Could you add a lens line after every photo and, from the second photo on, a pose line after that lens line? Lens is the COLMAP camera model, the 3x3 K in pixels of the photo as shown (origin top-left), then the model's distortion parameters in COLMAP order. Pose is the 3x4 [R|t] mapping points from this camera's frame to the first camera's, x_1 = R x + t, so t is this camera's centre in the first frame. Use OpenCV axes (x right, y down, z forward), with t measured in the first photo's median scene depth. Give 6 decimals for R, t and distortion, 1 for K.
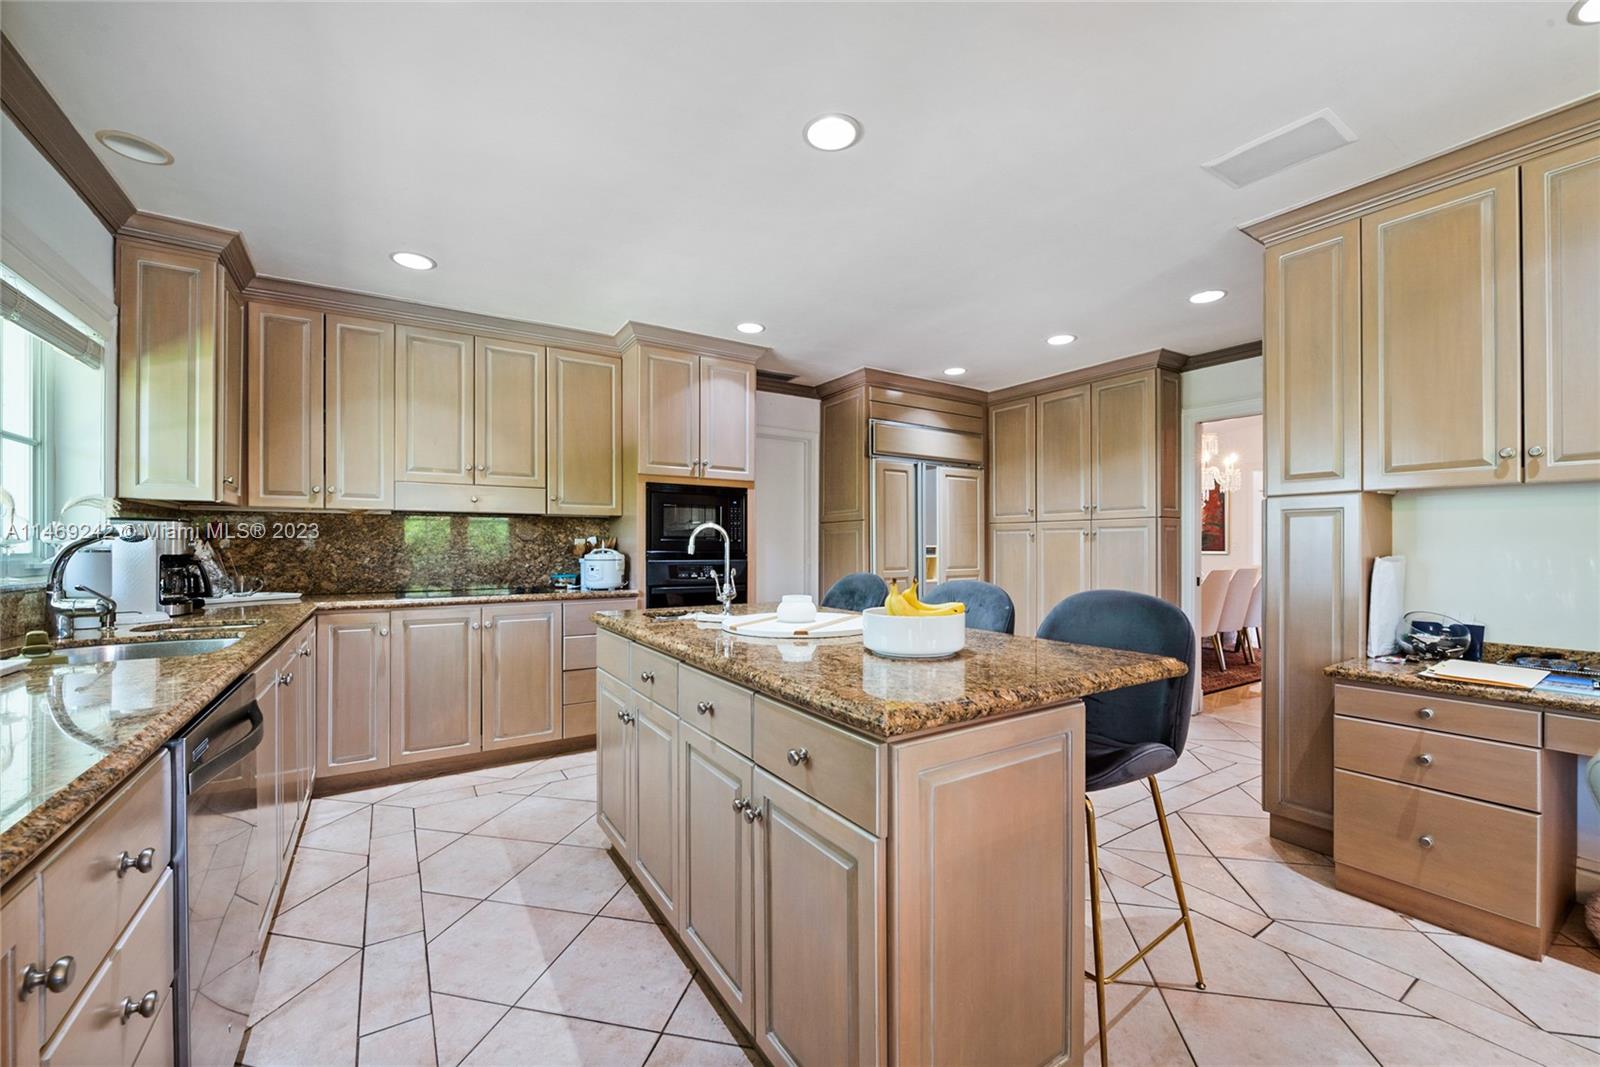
lens RADIAL K [[635.0, 0, 803.6], [0, 635.0, 543.9], [0, 0, 1]] dist [-0.000923, -0.000119]
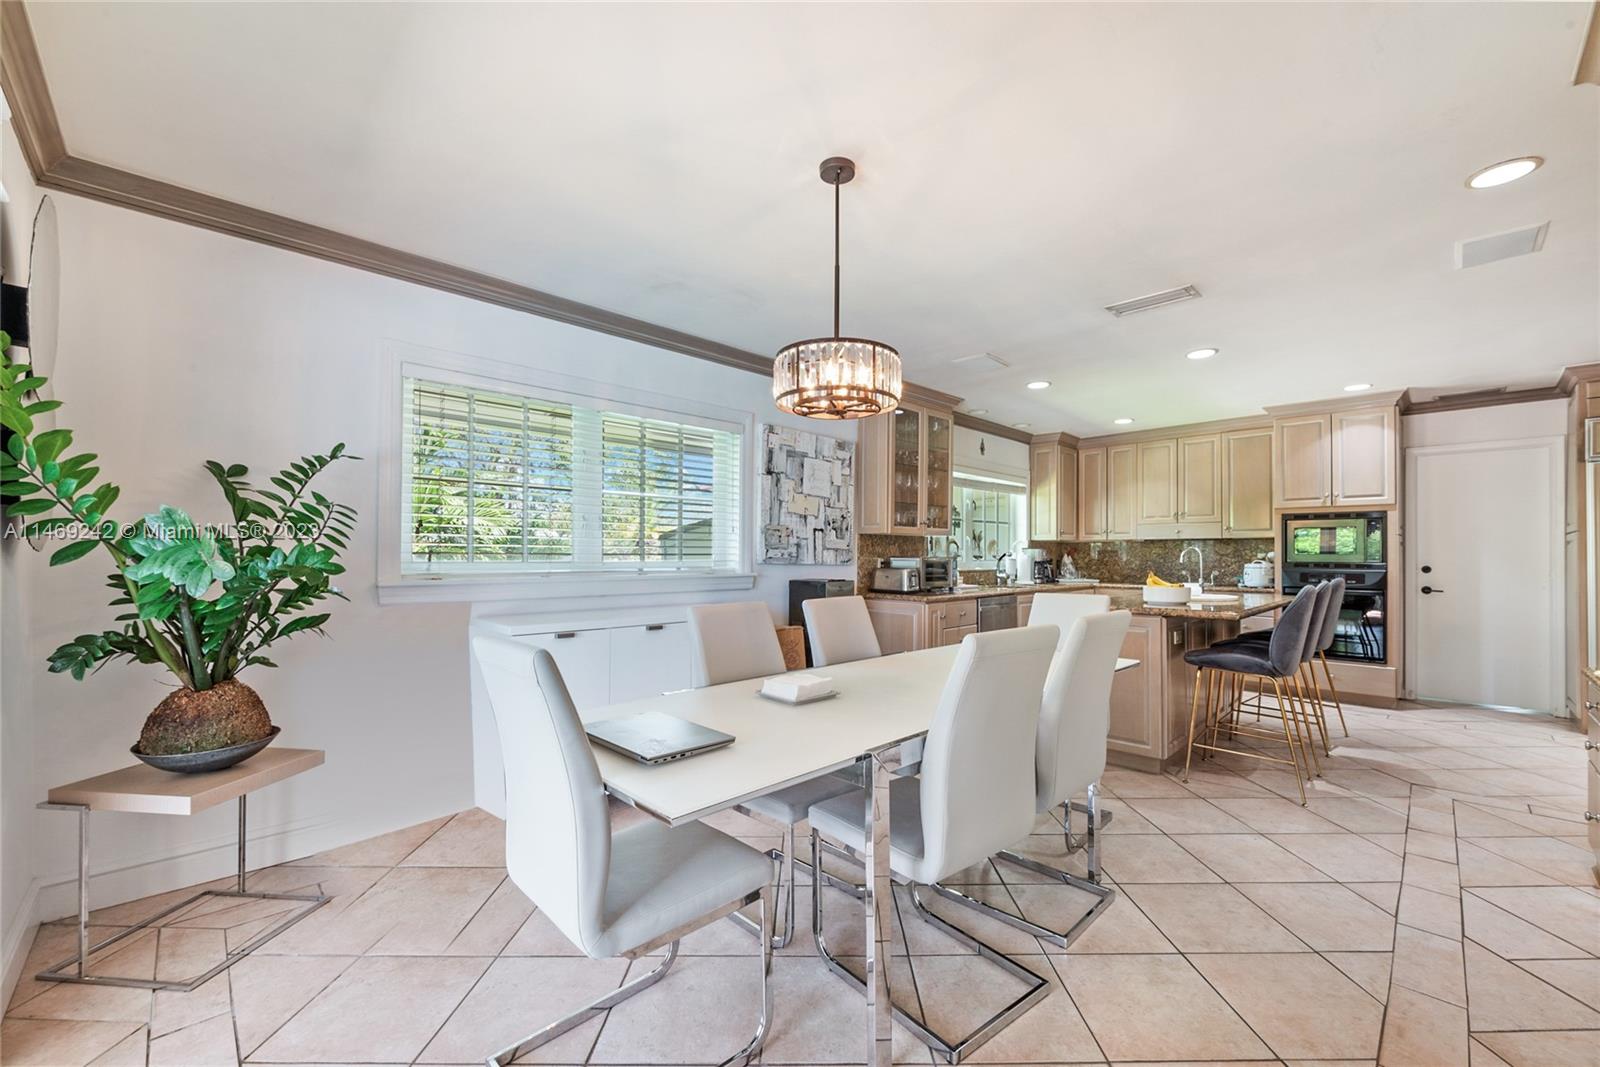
lens RADIAL K [[635.0, 0, 805.1], [0, 635.0, 546.4], [0, 0, 1]] dist [-0.000923, -0.000119]
pose [[0.186690, -0.013706, -0.982323, 0.987358], [0.001207, 0.999905, -0.013722, -0.005892], [0.982418, 0.001377, 0.186689, -0.332158]]
